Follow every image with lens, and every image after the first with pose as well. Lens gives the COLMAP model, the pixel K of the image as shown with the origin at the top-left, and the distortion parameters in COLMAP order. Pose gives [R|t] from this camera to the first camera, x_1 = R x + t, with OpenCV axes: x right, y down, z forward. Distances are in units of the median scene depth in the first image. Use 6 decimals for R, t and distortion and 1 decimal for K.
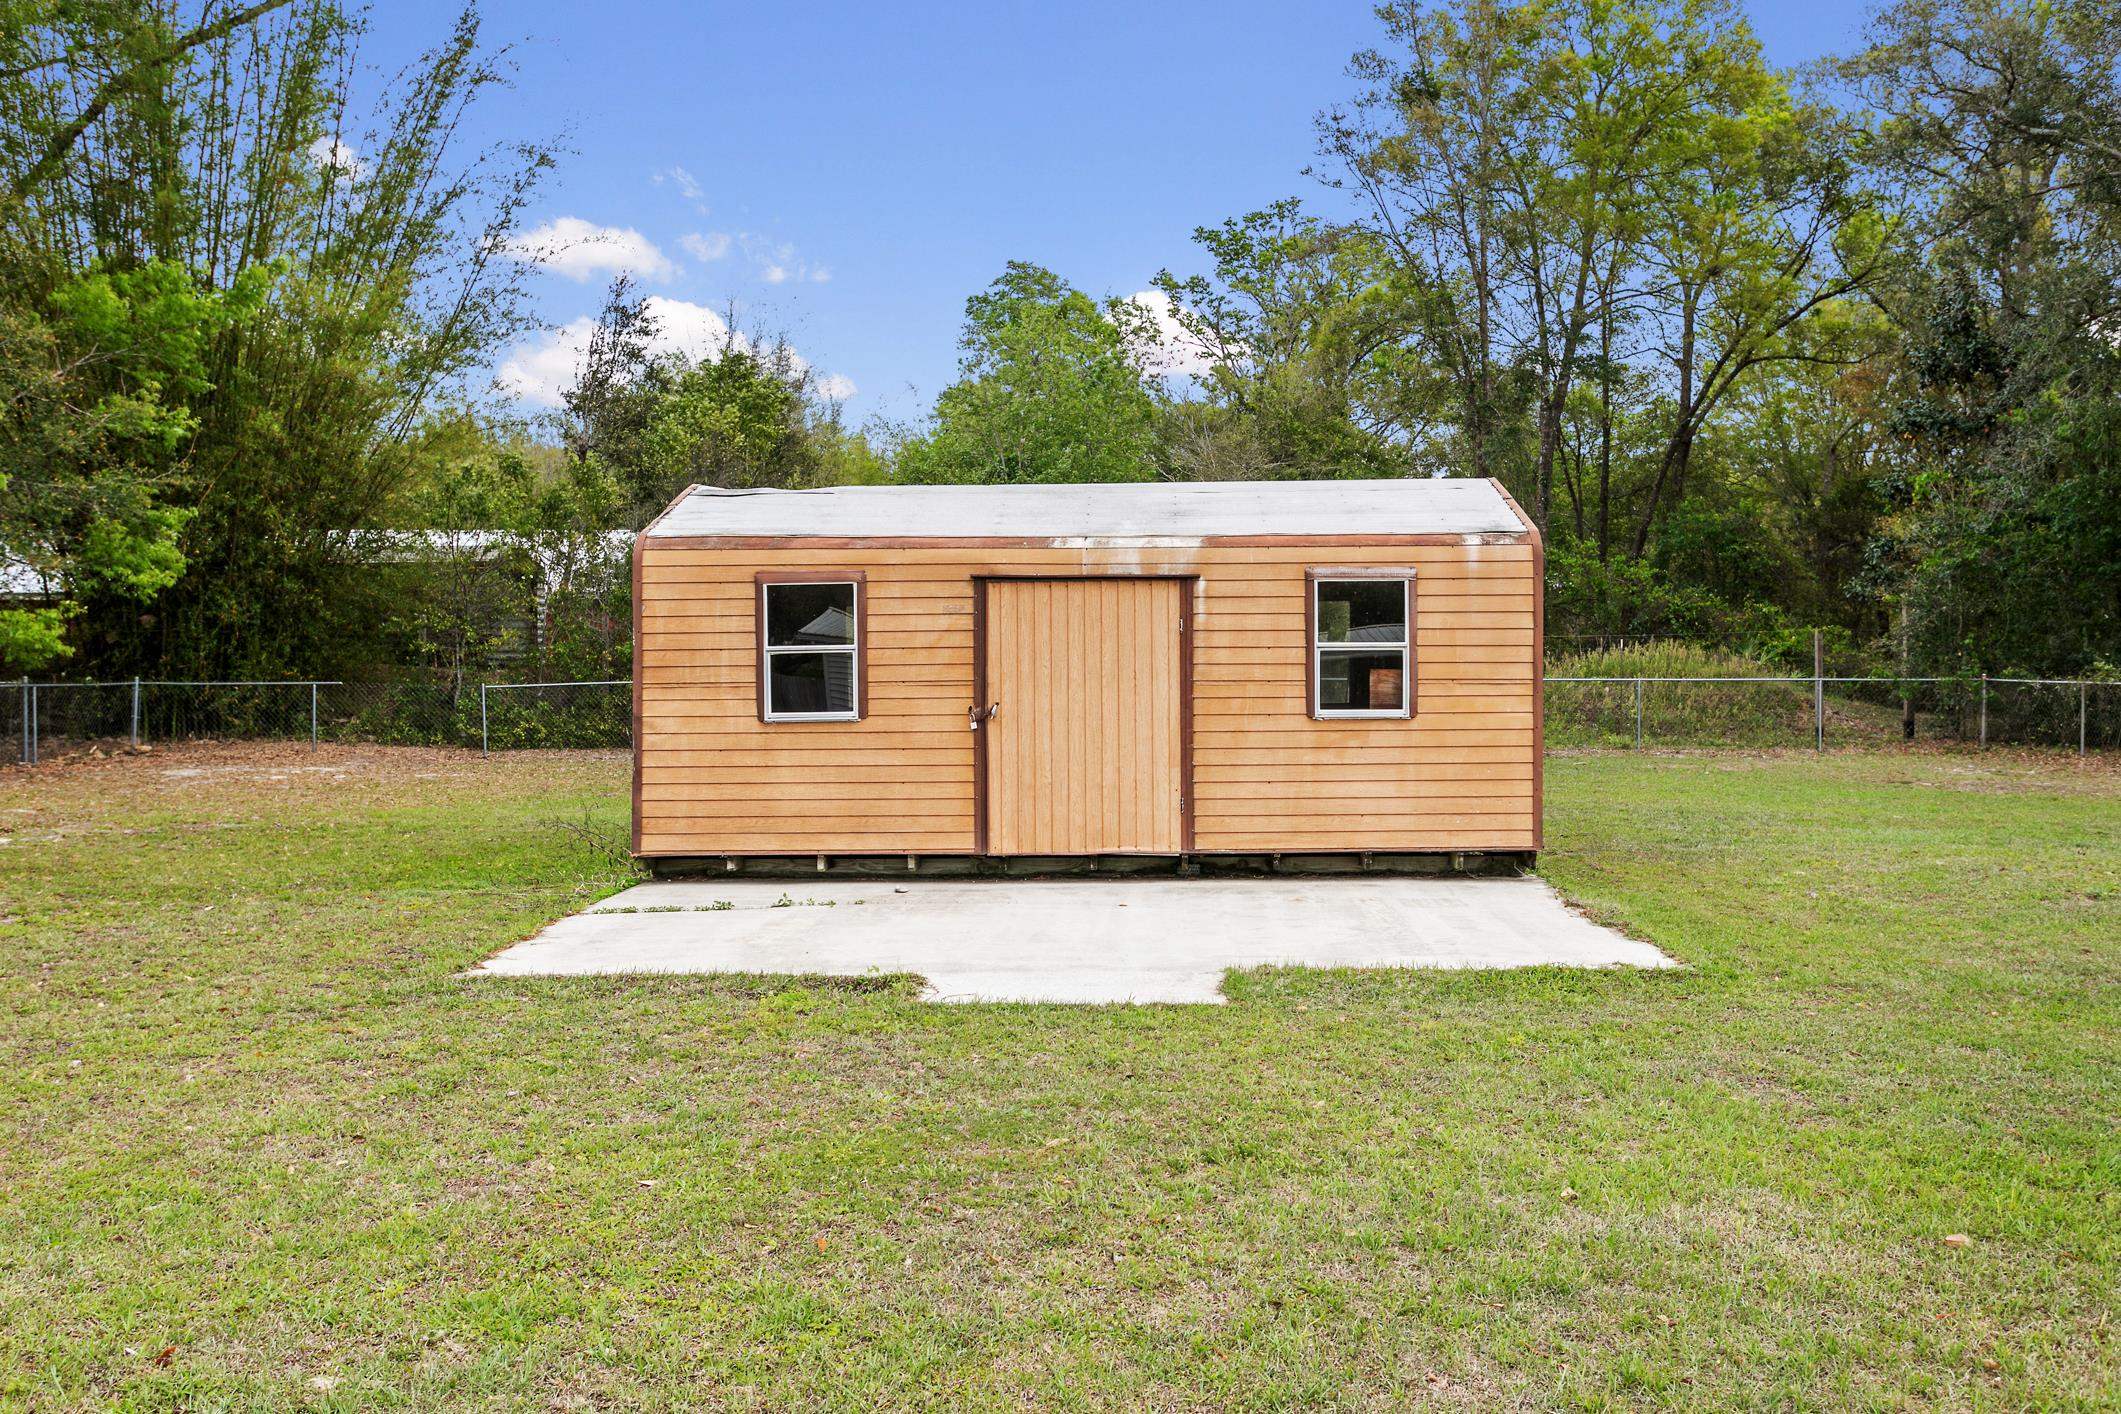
lens RADIAL K [[1697.9, 0, 1078.0], [0, 1697.9, 643.7], [0, 0, 1]] dist [0.042153, 0.003387]
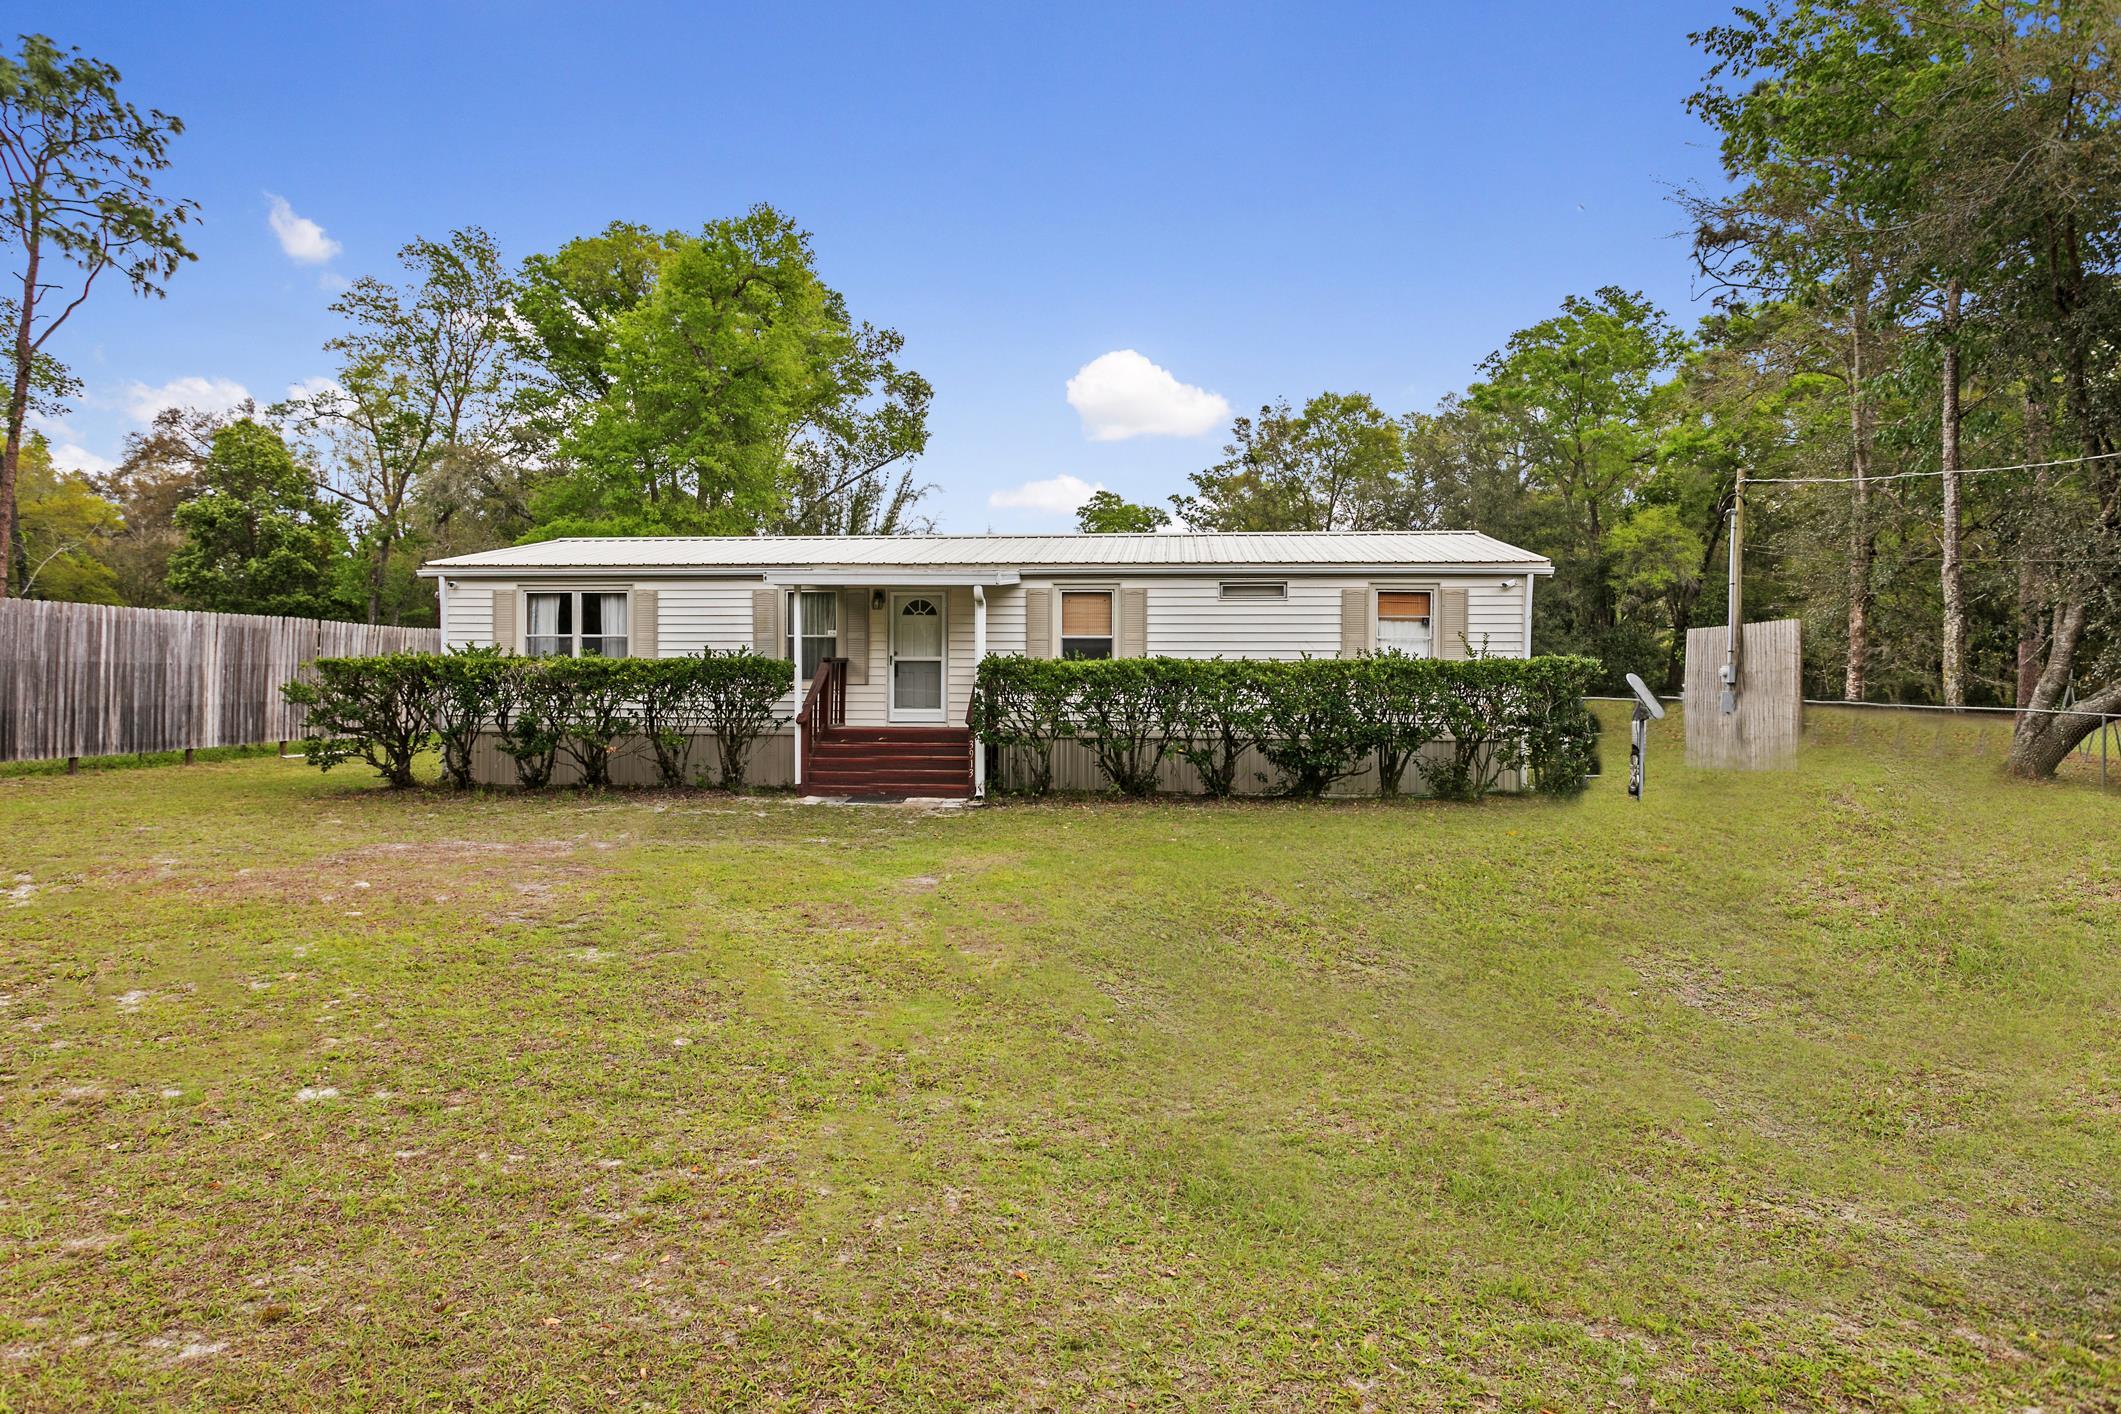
lens RADIAL K [[1299.9, 0, 1045.2], [0, 1299.9, 696.4], [0, 0, 1]] dist [-0.008111, -0.000862]
pose [[0.994479, 0.018371, -0.103317, 0.150520], [-0.015836, 0.999554, 0.025302, -0.032224], [0.103736, -0.023527, 0.994327, -1.370319]]
